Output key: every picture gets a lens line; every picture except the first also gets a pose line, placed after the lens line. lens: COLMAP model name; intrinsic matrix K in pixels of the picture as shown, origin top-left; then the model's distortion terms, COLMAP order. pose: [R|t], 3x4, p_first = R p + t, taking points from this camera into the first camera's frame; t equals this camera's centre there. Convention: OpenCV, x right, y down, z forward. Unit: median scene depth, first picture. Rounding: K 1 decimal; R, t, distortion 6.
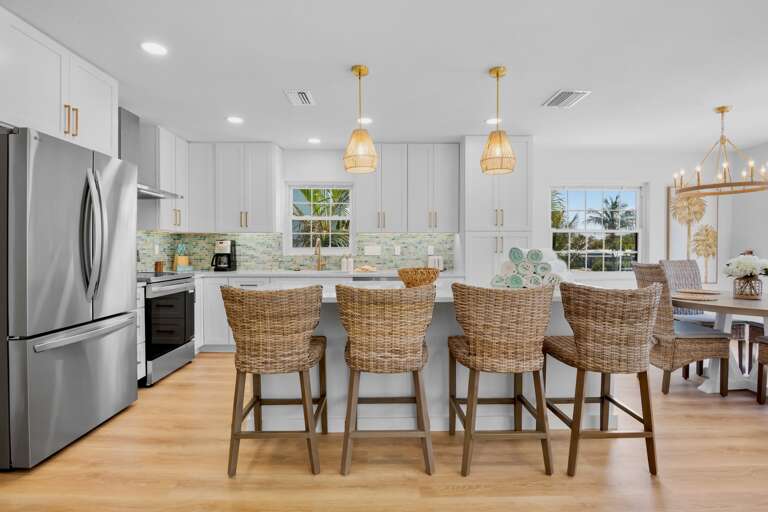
lens RADIAL K [[376.7, 0, 384.0], [0, 376.7, 256.0], [0, 0, 1]] dist [-0.017892, 0.000485]
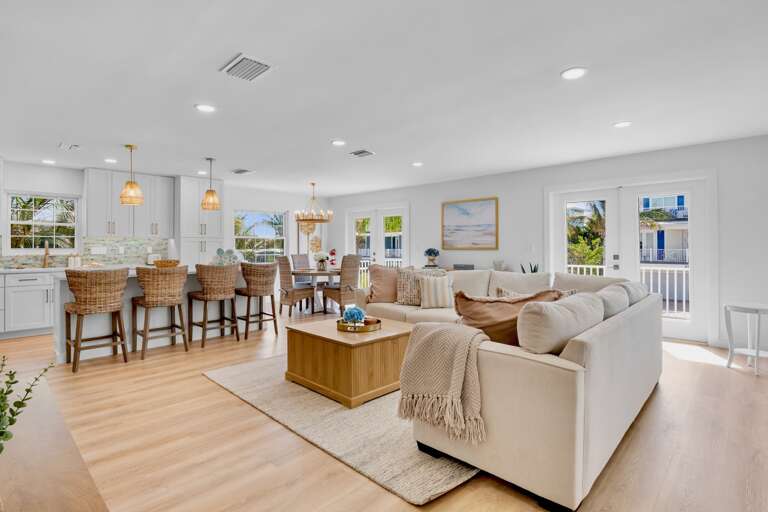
lens RADIAL K [[381.2, 0, 379.5], [0, 381.2, 245.2], [0, 0, 1]] dist [-0.017910, 0.000159]
pose [[0.700122, 0.001725, 0.714021, -0.317070], [0.017491, 0.999656, -0.019565, 0.009788], [-0.713809, 0.026187, 0.699851, -0.651266]]
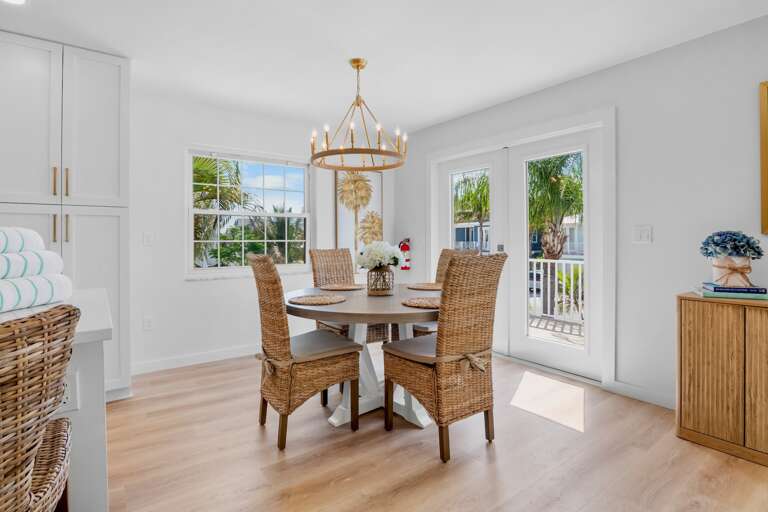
lens RADIAL K [[384.7, 0, 385.1], [0, 384.7, 241.1], [0, 0, 1]] dist [-0.014699, 0.000181]
pose [[0.803873, -0.004543, 0.594784, 0.364211], [0.016417, 0.999759, -0.014553, 0.007405], [-0.594575, 0.021463, 0.803754, 0.231474]]
